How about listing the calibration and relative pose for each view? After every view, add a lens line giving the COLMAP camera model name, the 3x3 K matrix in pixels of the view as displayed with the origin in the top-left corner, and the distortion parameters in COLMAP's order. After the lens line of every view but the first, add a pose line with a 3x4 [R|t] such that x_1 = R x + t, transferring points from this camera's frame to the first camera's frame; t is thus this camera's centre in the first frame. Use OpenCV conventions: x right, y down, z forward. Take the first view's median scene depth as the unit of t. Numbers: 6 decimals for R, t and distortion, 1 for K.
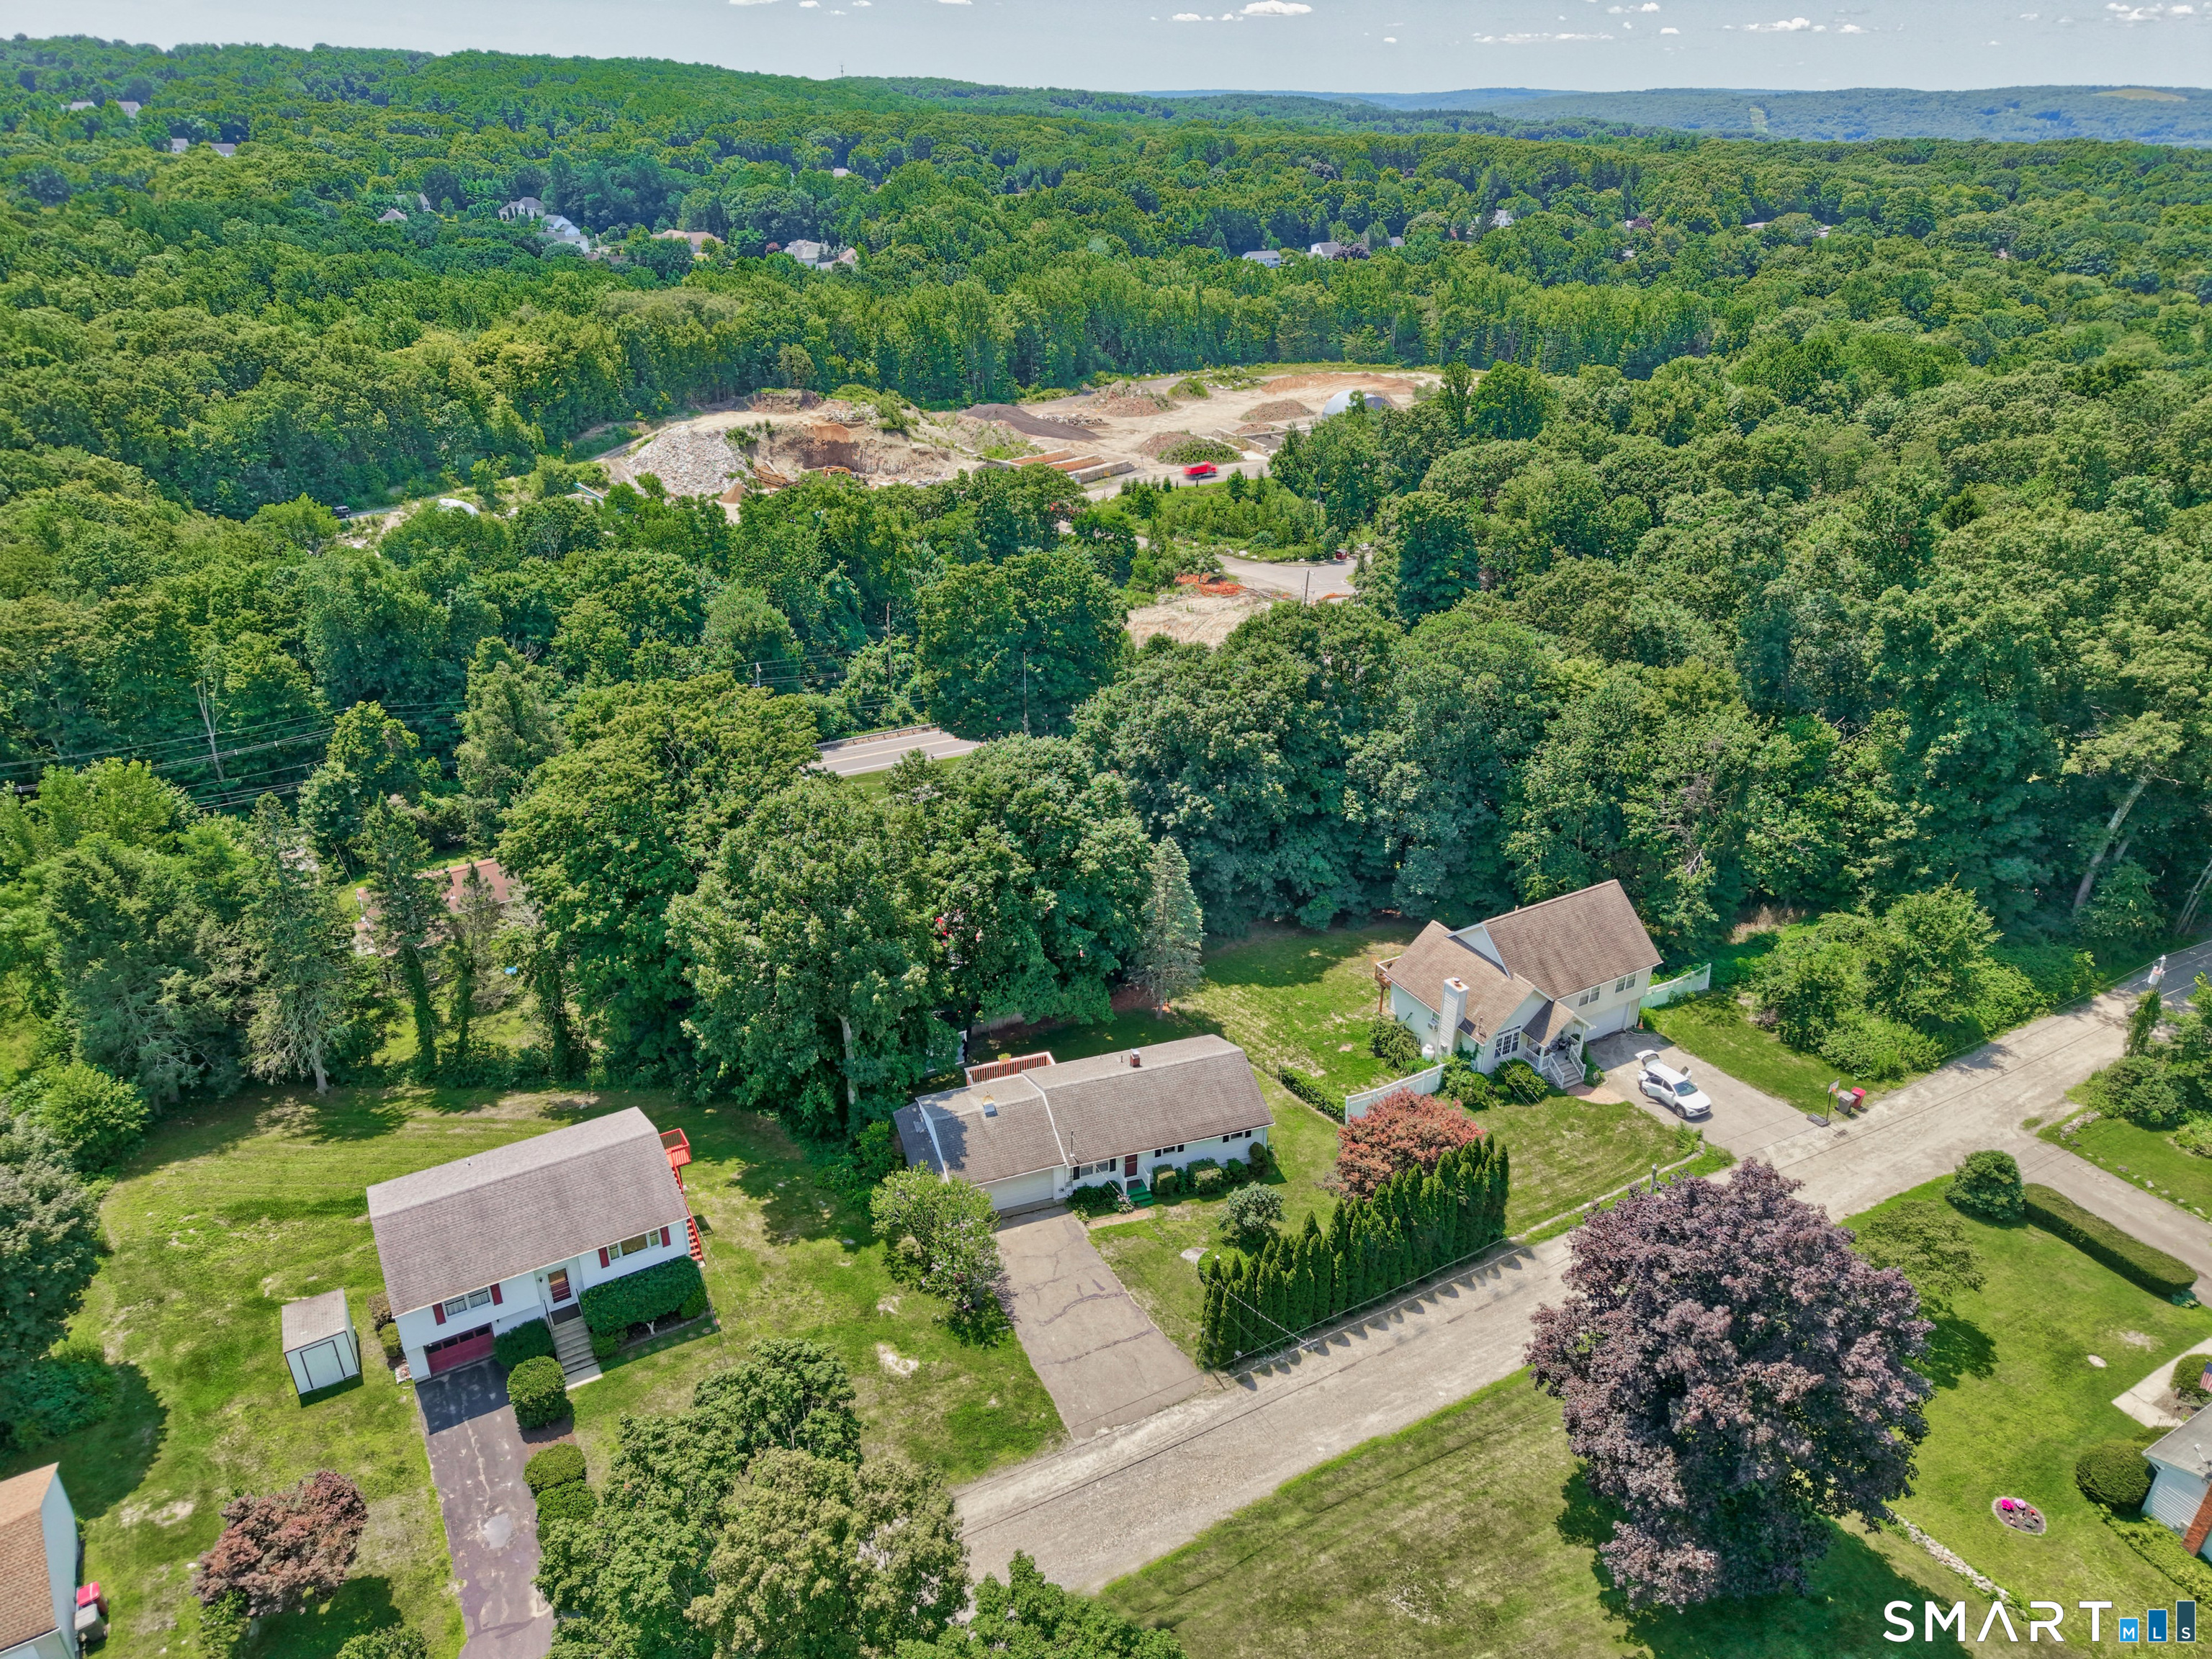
lens RADIAL K [[1493.5, 0, 1106.0], [0, 1493.5, 829.5], [0, 0, 1]] dist [0.000845, -0.001351]
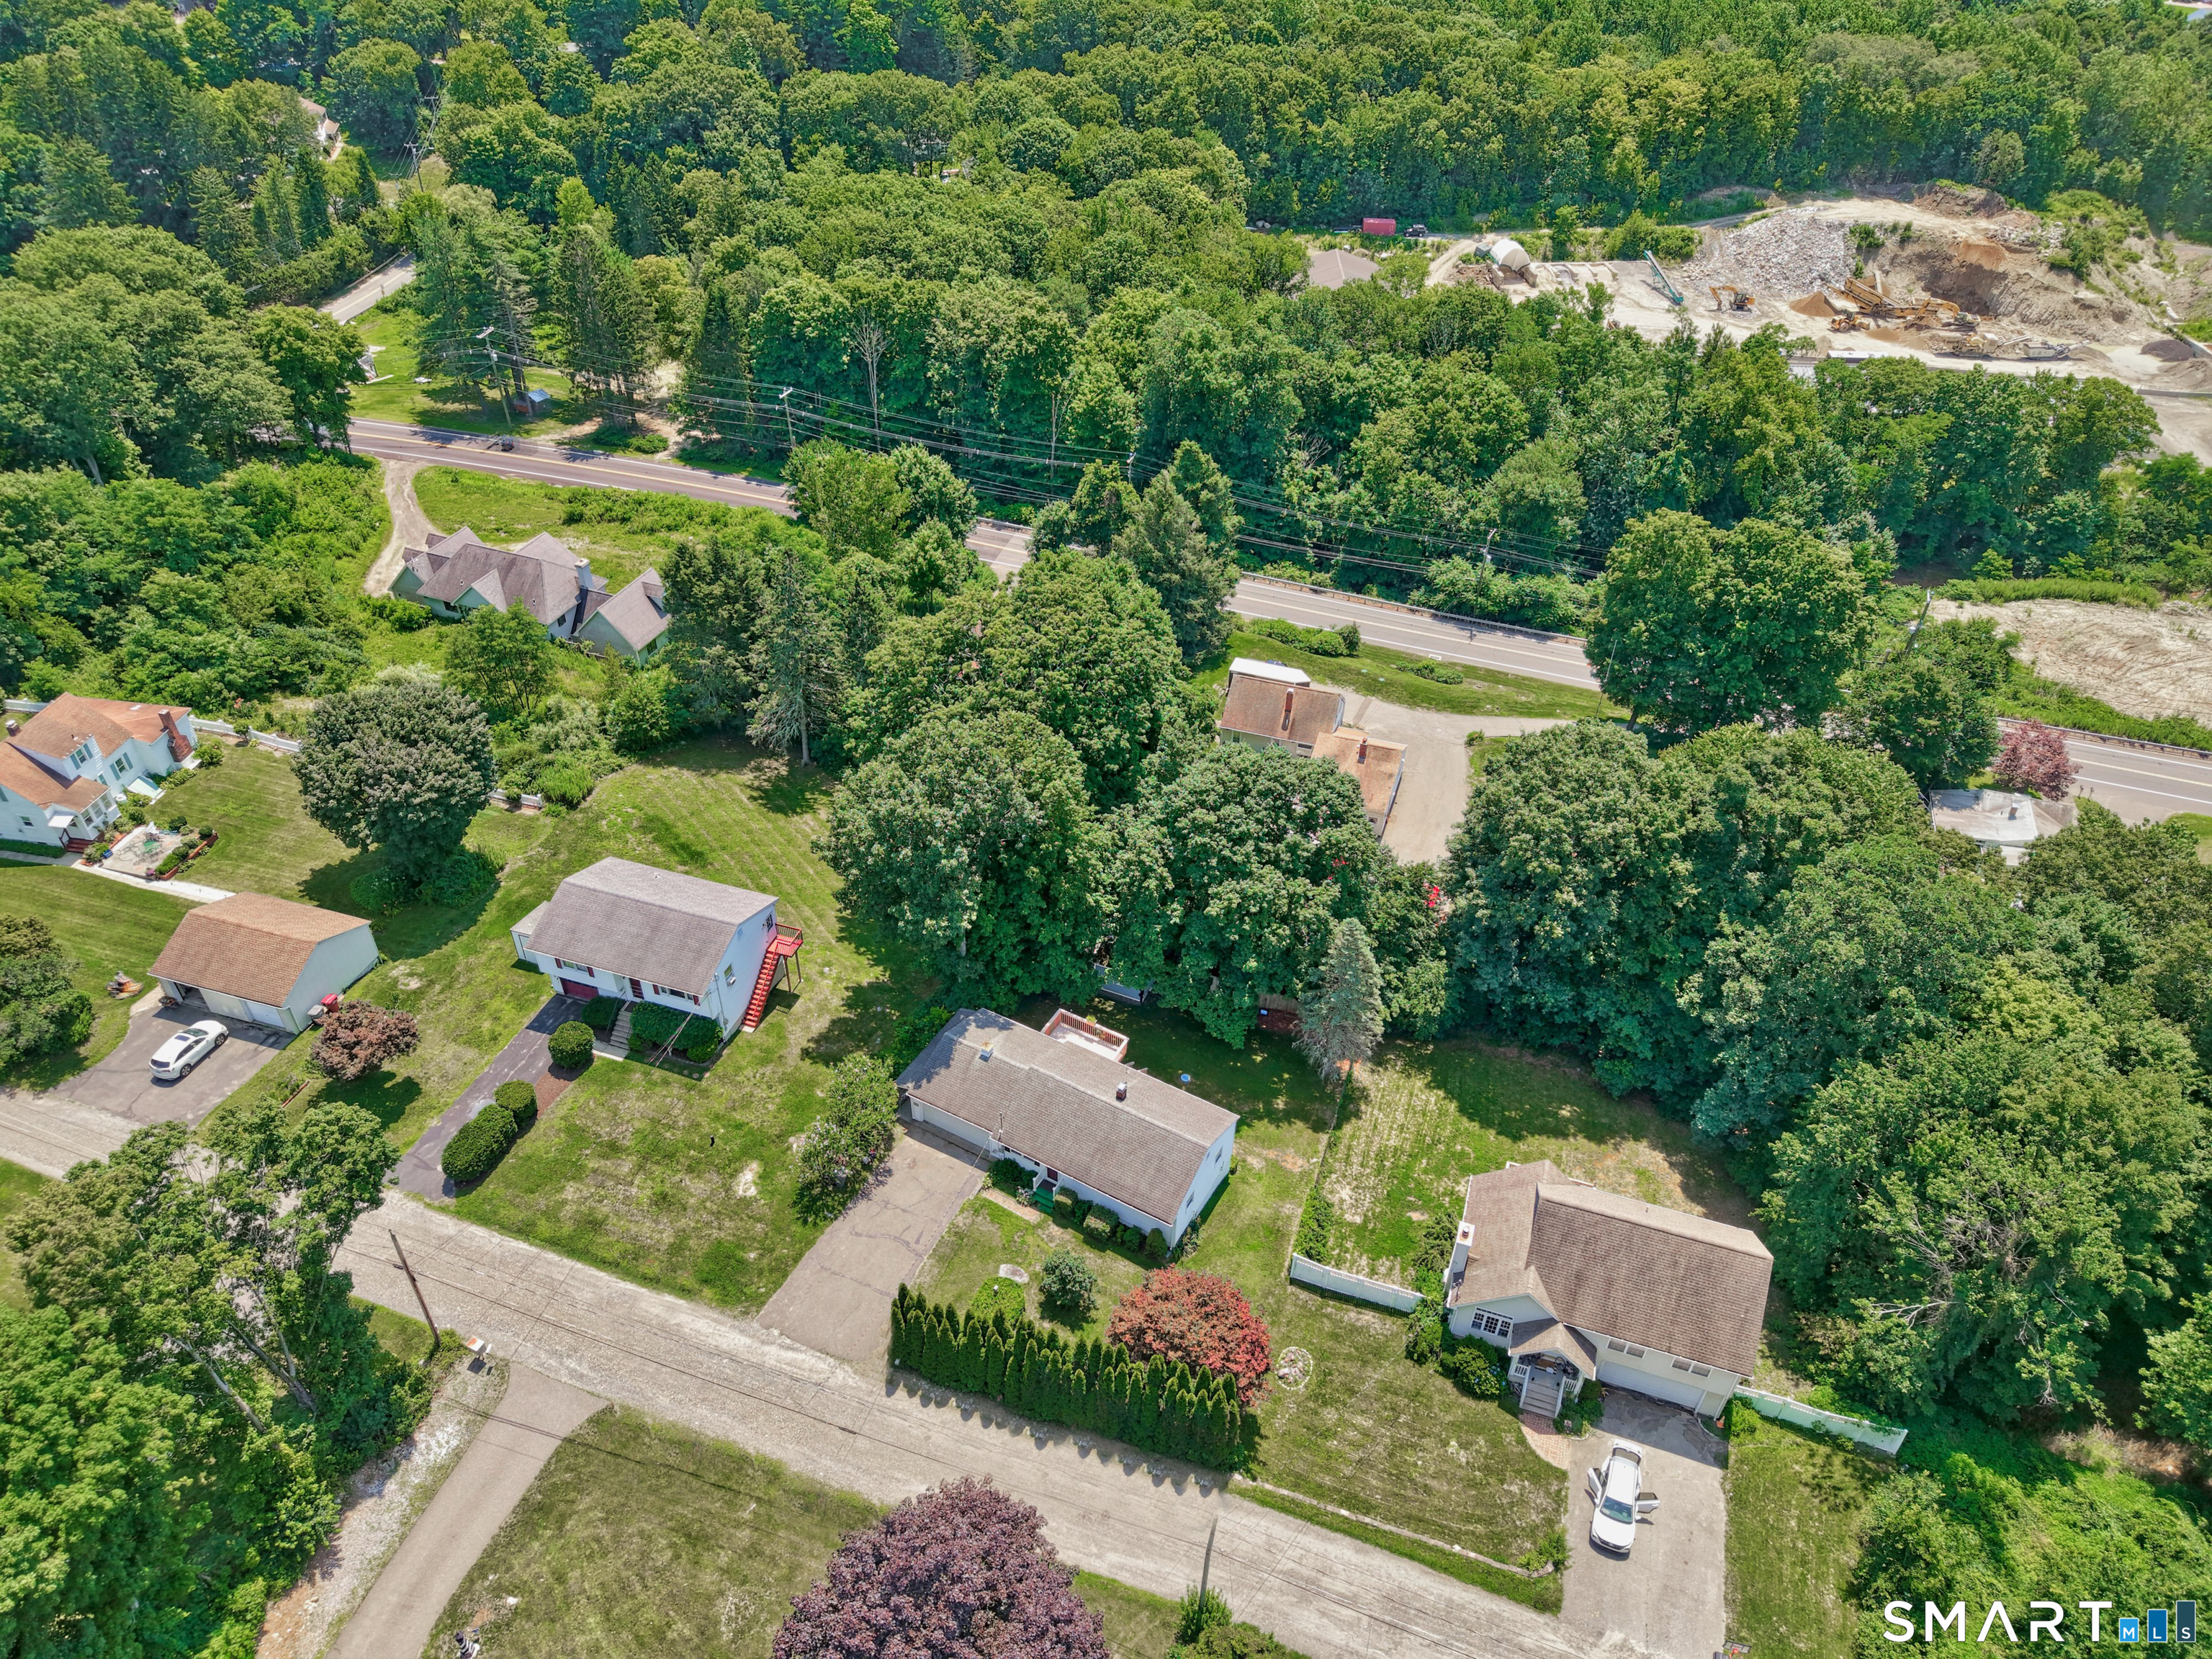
lens RADIAL K [[1461.8, 0, 1106.0], [0, 1461.8, 829.5], [0, 0, 1]] dist [0.019751, -0.016923]
pose [[0.654662, 0.473817, -0.588995, 0.495285], [-0.341868, 0.880519, 0.328349, -0.319223], [0.674199, -0.013599, 0.738425, 0.222480]]
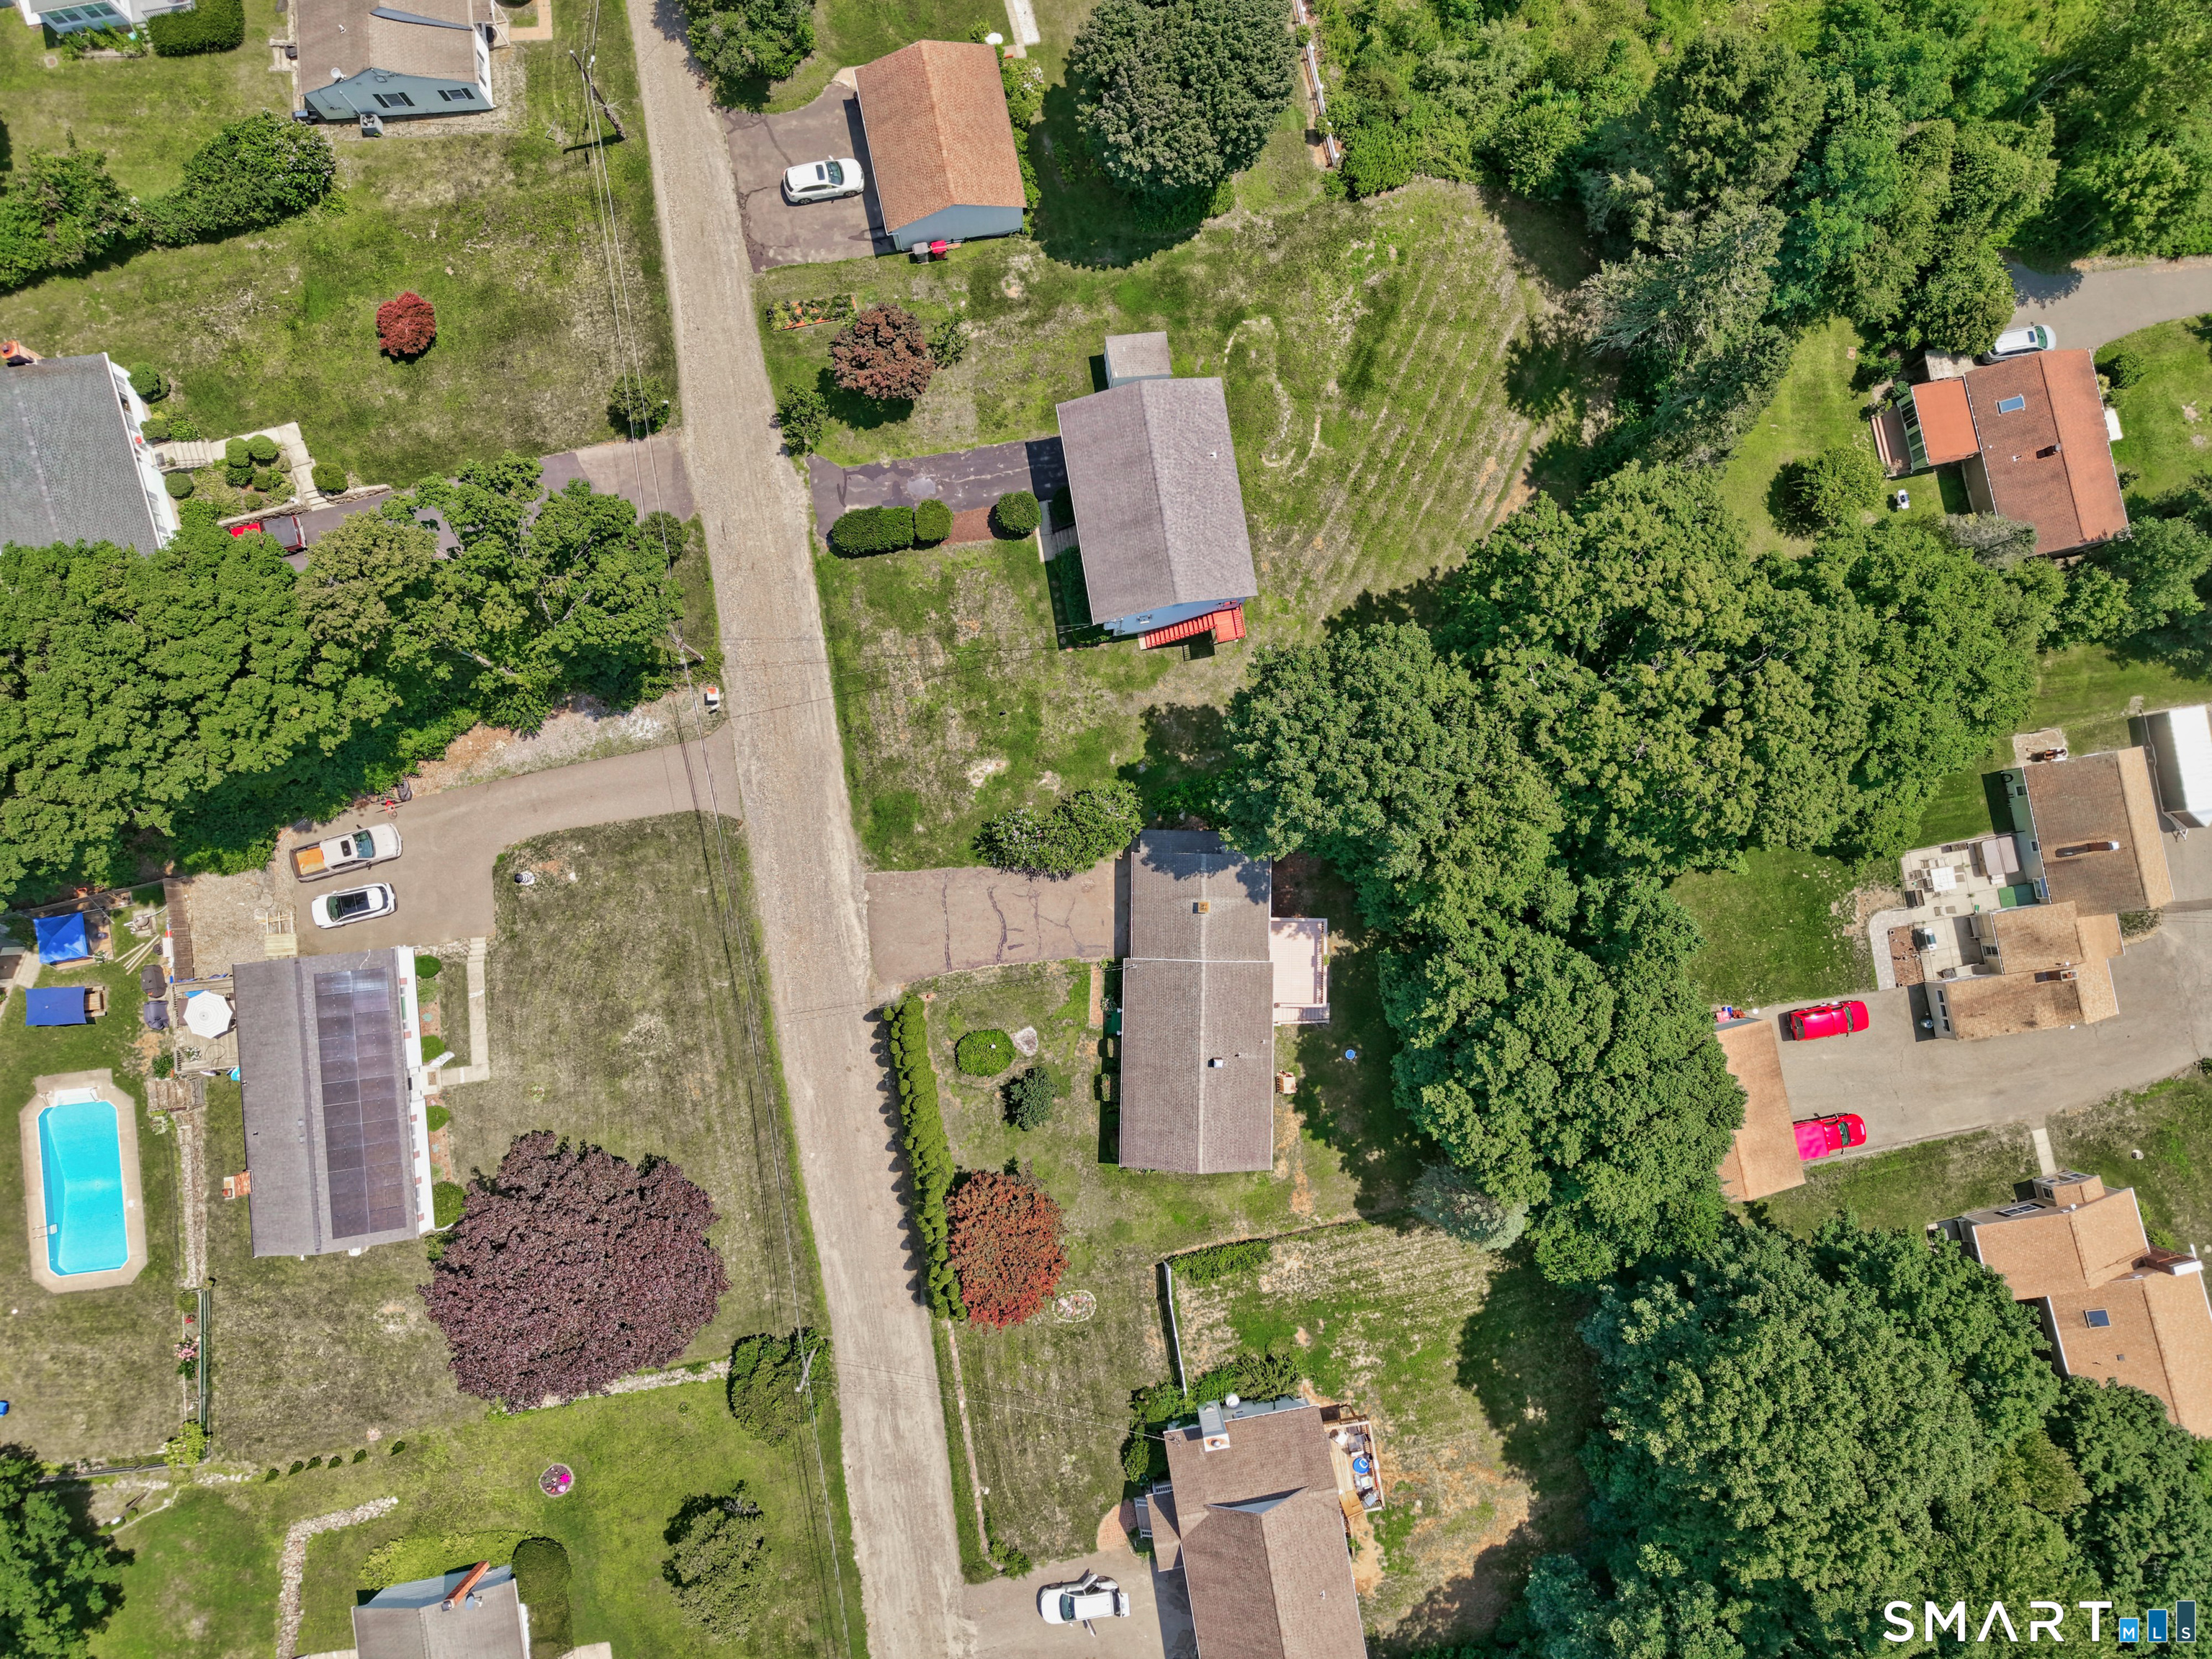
lens RADIAL K [[1461.8, 0, 1106.0], [0, 1461.8, 829.5], [0, 0, 1]] dist [0.019751, -0.016923]
pose [[-0.352887, 0.933428, -0.064667, -0.036160], [-0.432815, -0.101571, 0.895743, -0.643948], [0.829543, 0.344085, 0.439845, 0.414782]]
